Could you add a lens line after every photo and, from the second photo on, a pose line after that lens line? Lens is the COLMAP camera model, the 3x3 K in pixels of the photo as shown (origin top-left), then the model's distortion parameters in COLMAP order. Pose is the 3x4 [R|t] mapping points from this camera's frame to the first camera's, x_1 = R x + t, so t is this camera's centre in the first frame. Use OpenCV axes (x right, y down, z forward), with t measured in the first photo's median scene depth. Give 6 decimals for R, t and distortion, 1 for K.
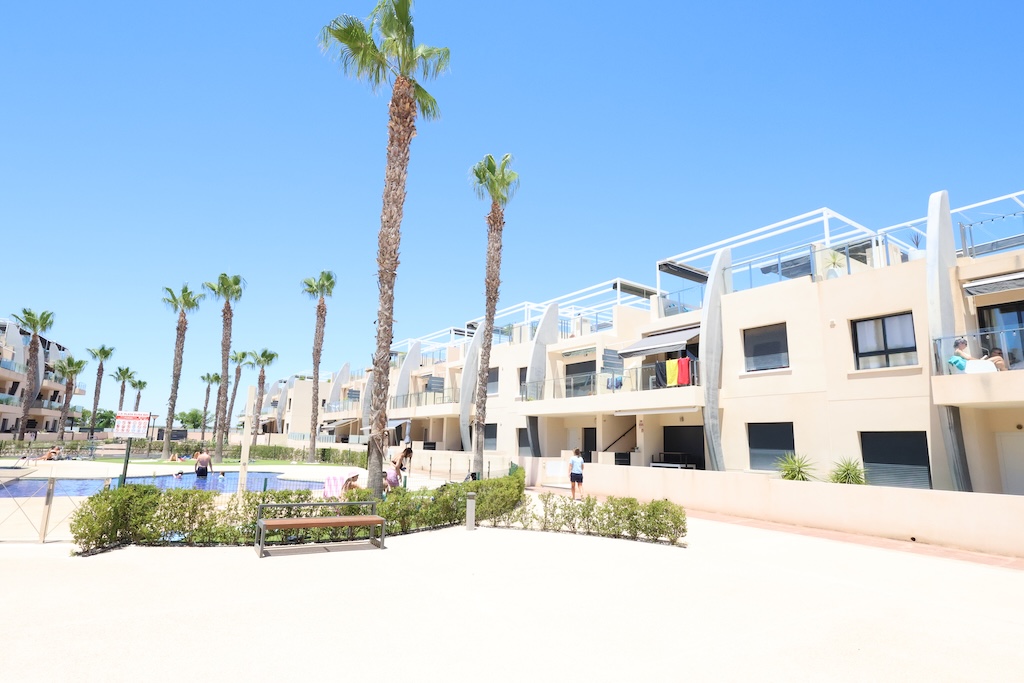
lens RADIAL K [[548.1, 0, 511.4], [0, 548.1, 342.6], [0, 0, 1]] dist [-0.005148, 0.000870]
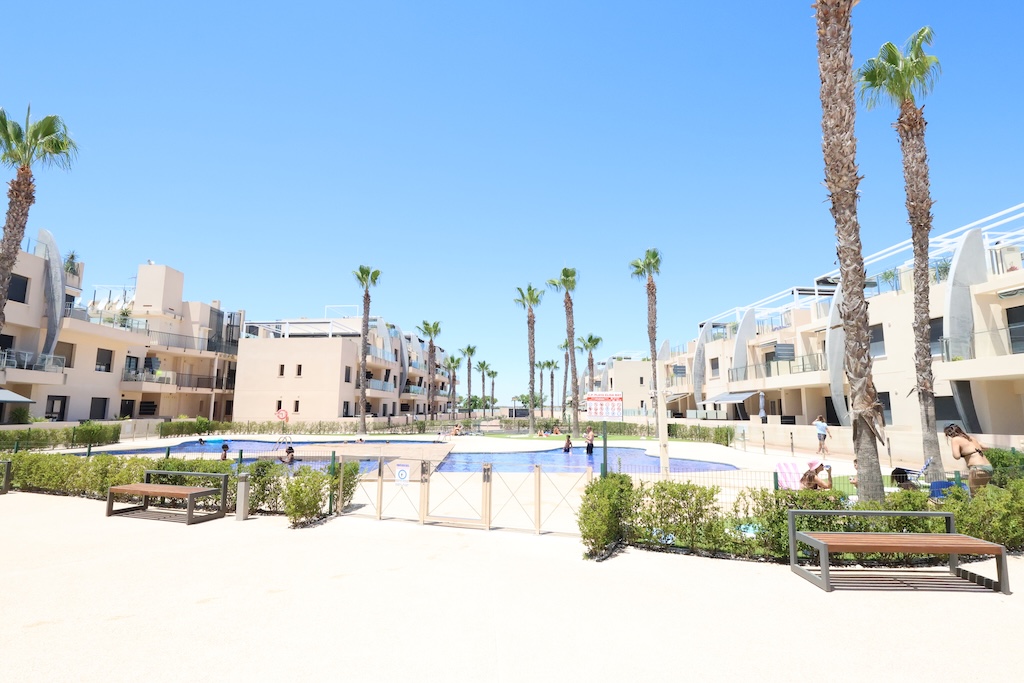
lens RADIAL K [[509.4, 0, 508.8], [0, 509.4, 343.3], [0, 0, 1]] dist [-0.002975, 0.000944]
pose [[0.850764, -0.090747, -0.517653, -0.098864], [0.110280, 0.993876, 0.007014, 0.006691], [0.513847, -0.063053, 0.855562, 0.057786]]
